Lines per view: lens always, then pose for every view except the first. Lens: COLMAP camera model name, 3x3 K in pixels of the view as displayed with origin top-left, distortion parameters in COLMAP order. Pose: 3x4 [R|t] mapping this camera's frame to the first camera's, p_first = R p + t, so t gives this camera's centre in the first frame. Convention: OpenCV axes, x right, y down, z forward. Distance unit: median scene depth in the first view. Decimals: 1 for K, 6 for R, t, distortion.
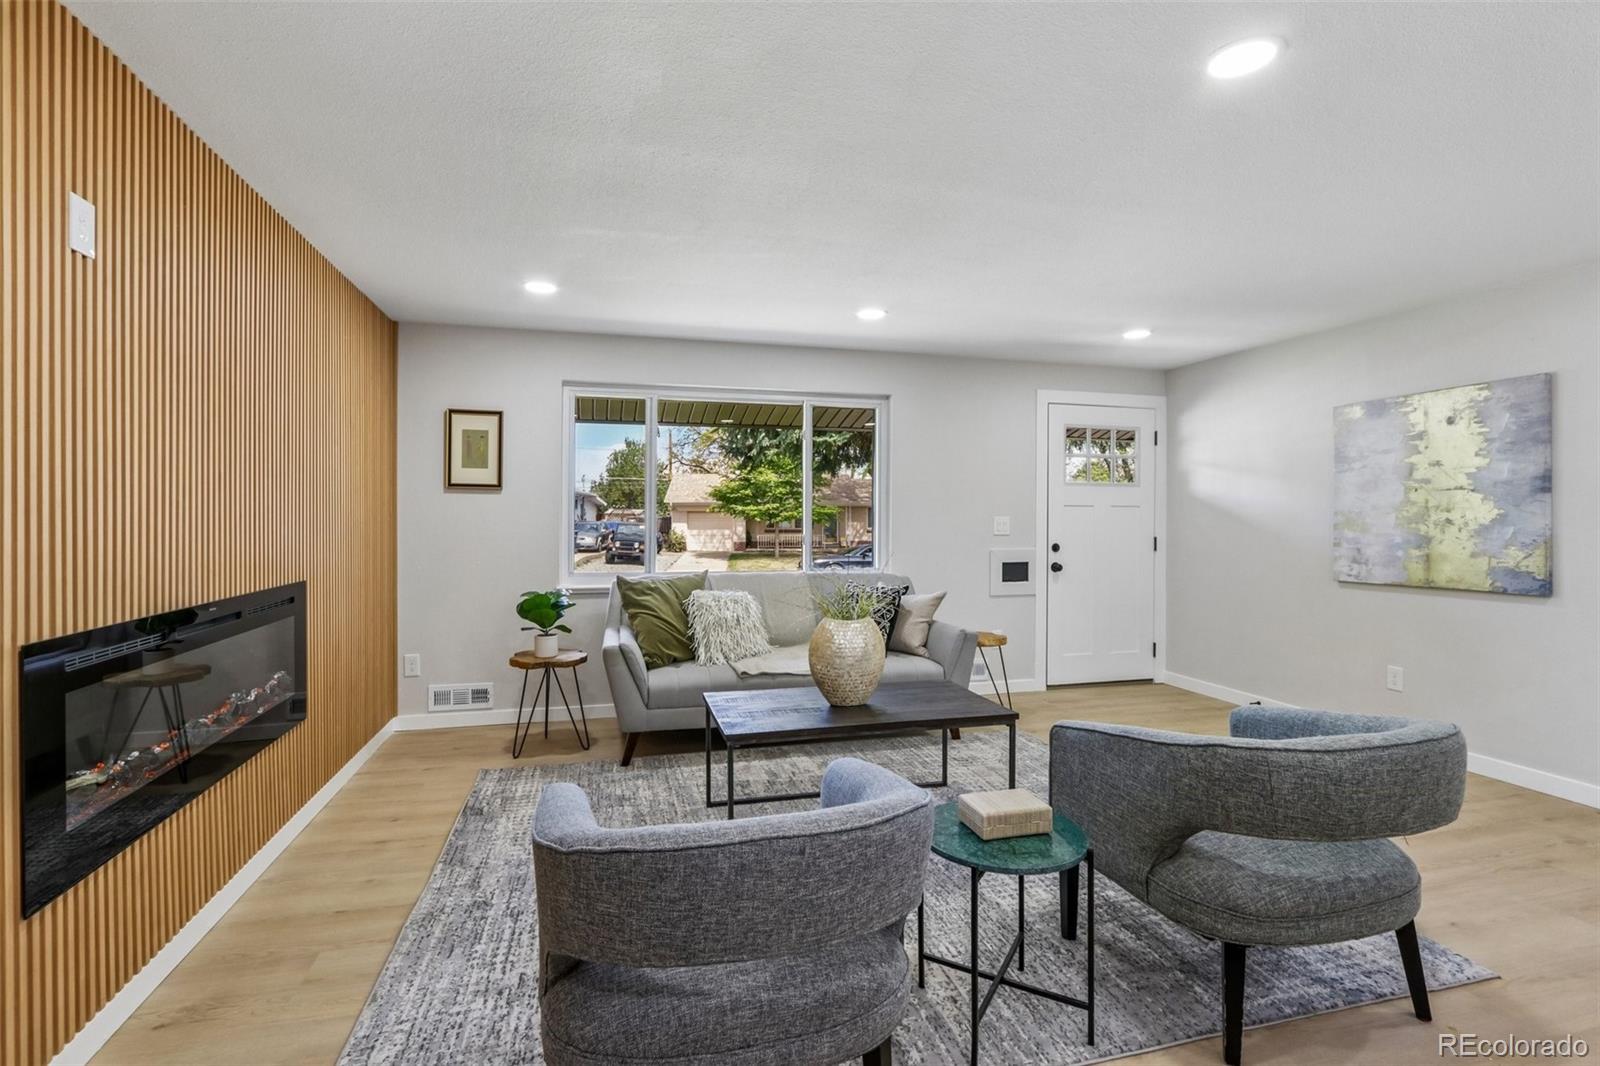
lens RADIAL K [[740.9, 0, 783.7], [0, 740.9, 519.6], [0, 0, 1]] dist [-0.019515, 0.004585]
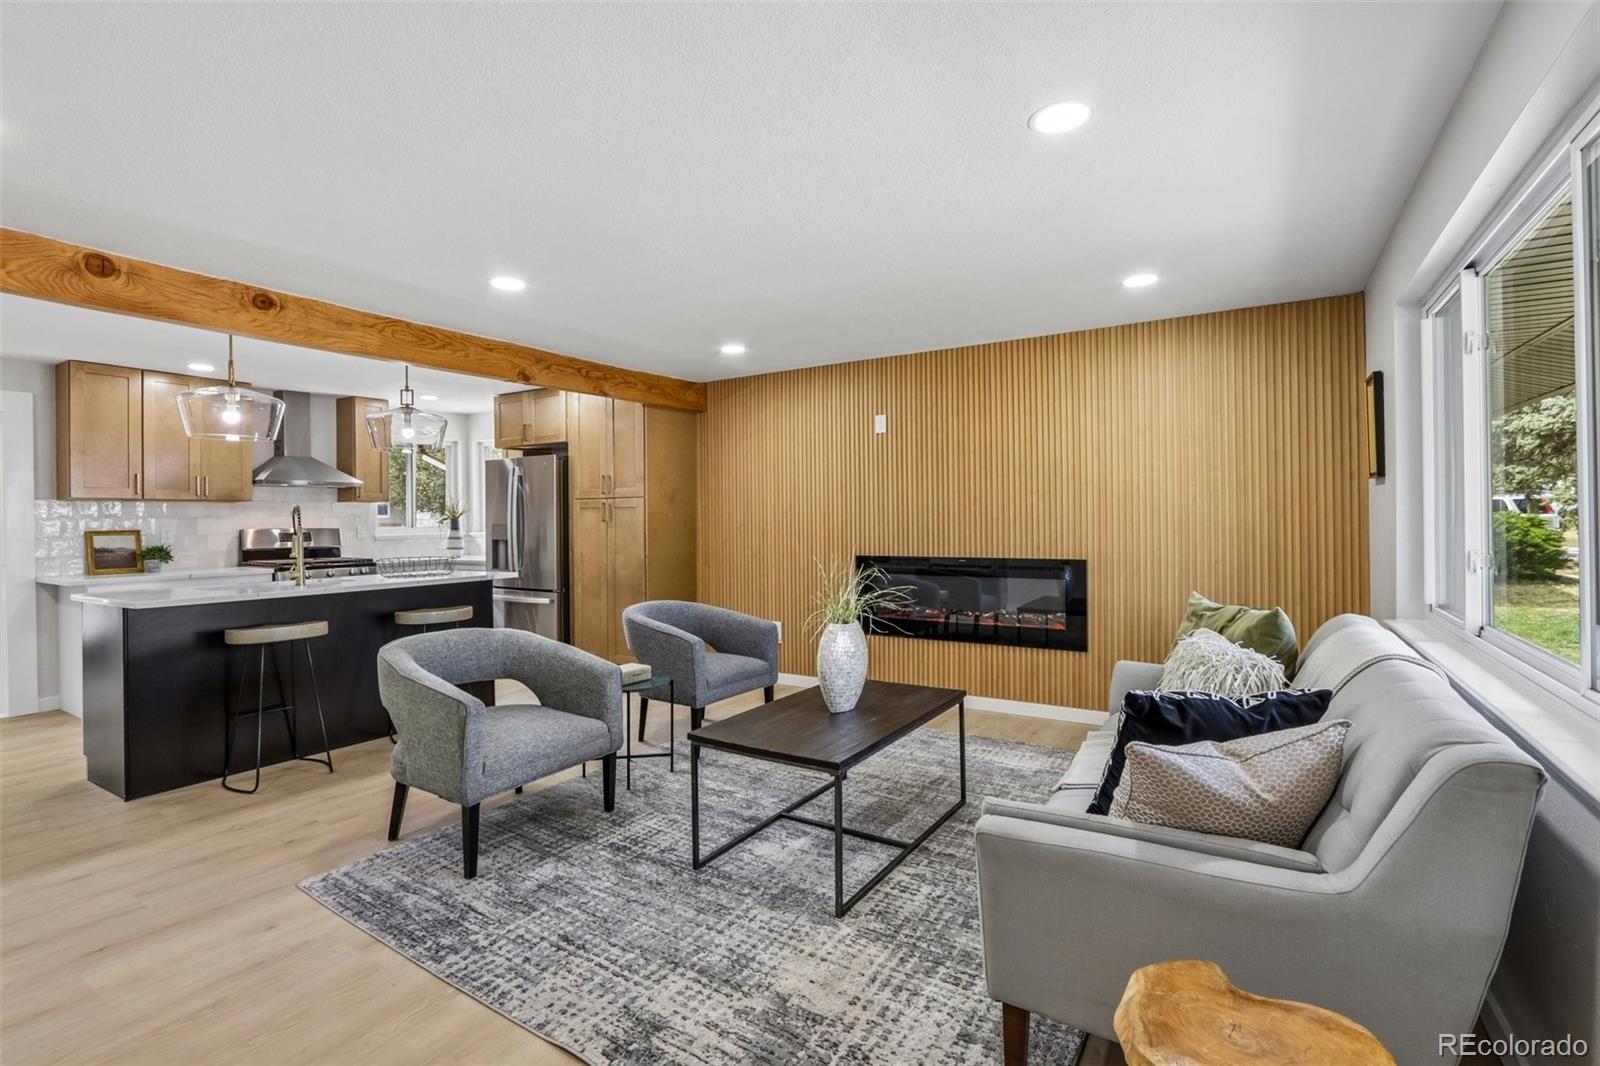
lens RADIAL K [[740.9, 0, 783.7], [0, 740.9, 519.6], [0, 0, 1]] dist [-0.019515, 0.004585]
pose [[-0.732527, 0.006844, -0.680704, 0.553101], [0.005852, 0.999976, 0.003755, -0.004807], [0.680713, -0.001233, -0.732549, 1.134320]]
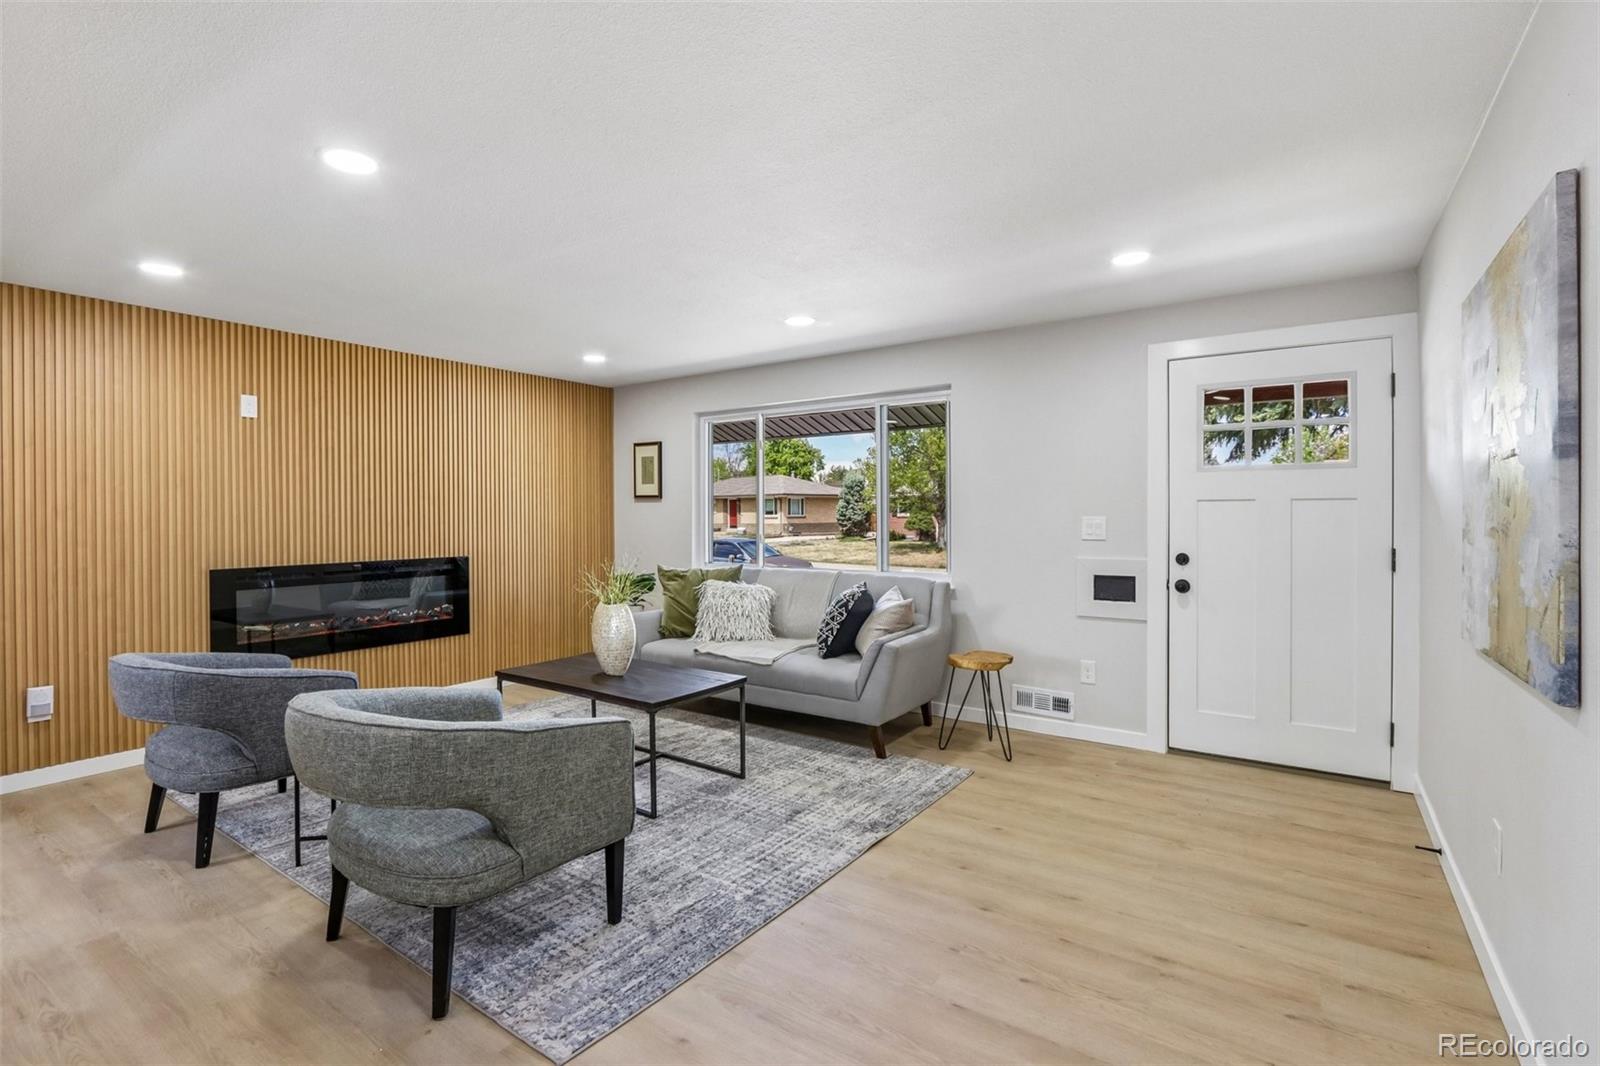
lens RADIAL K [[740.9, 0, 783.7], [0, 740.9, 519.6], [0, 0, 1]] dist [-0.019515, 0.004585]
pose [[0.646567, -0.000773, -0.762857, 0.813748], [0.003142, 0.999994, 0.001649, -0.003921], [0.762851, -0.003463, 0.646565, 0.289535]]
